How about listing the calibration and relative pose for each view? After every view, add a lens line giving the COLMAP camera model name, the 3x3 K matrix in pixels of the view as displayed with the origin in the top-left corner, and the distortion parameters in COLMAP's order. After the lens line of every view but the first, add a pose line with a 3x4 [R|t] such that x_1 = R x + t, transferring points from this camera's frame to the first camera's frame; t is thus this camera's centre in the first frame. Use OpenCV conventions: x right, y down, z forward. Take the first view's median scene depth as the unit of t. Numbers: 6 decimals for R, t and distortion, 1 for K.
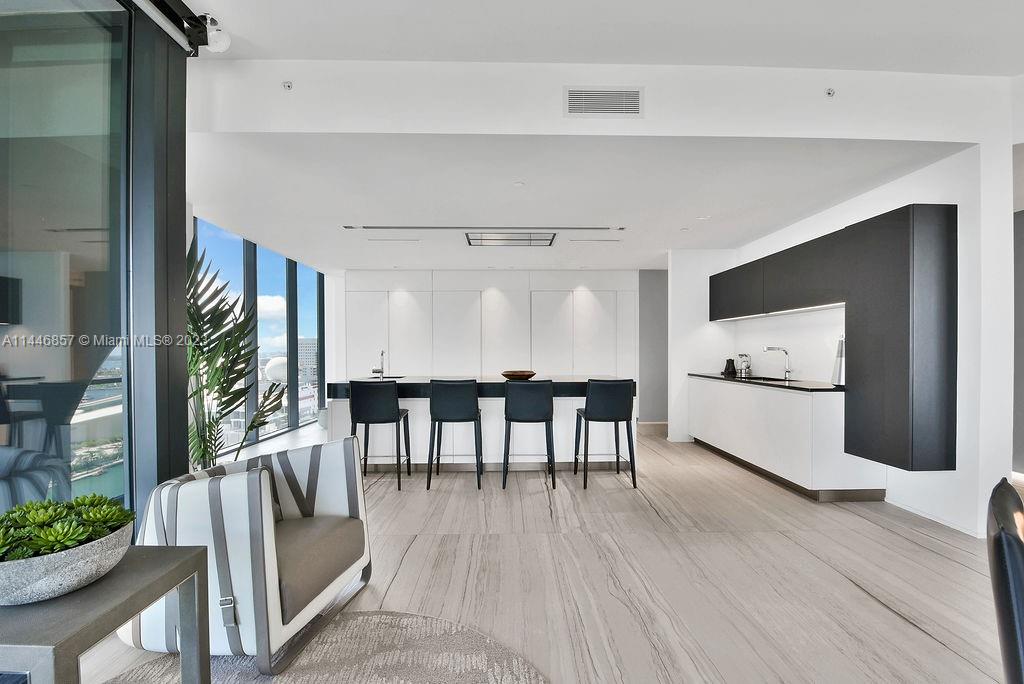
lens RADIAL K [[480.9, 0, 512.5], [0, 480.9, 355.1], [0, 0, 1]] dist [-0.002219, -0.000545]
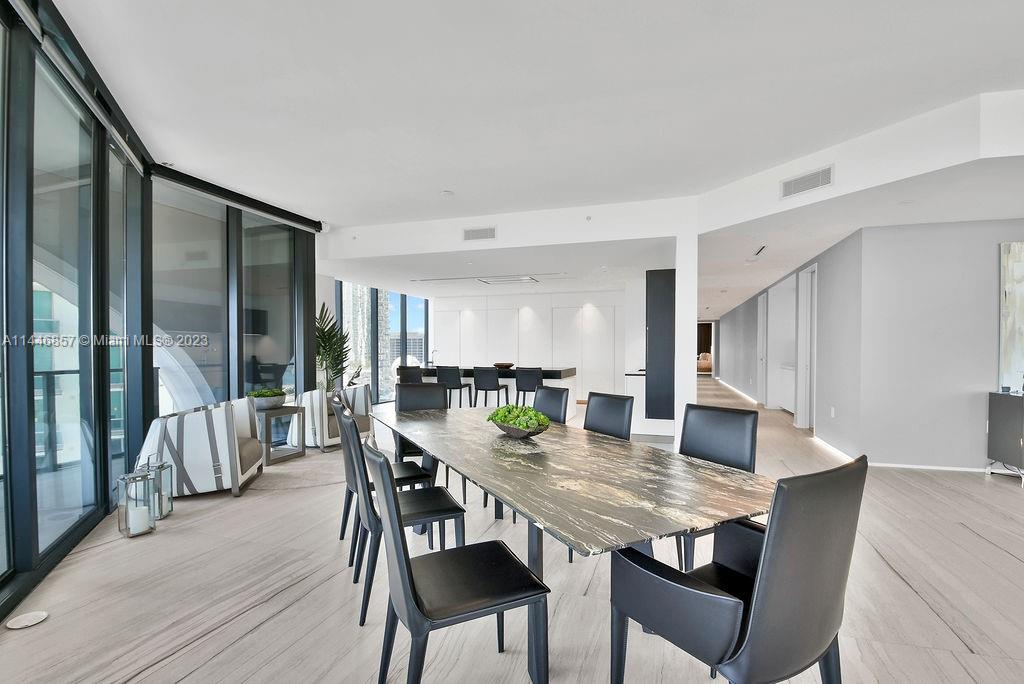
lens RADIAL K [[480.9, 0, 512.5], [0, 480.9, 355.1], [0, 0, 1]] dist [-0.002219, -0.000545]
pose [[0.945820, 0.004450, -0.324661, 0.749503], [-0.003188, 0.999985, 0.004417, -0.003765], [0.324676, -0.003142, 0.945820, -0.701769]]
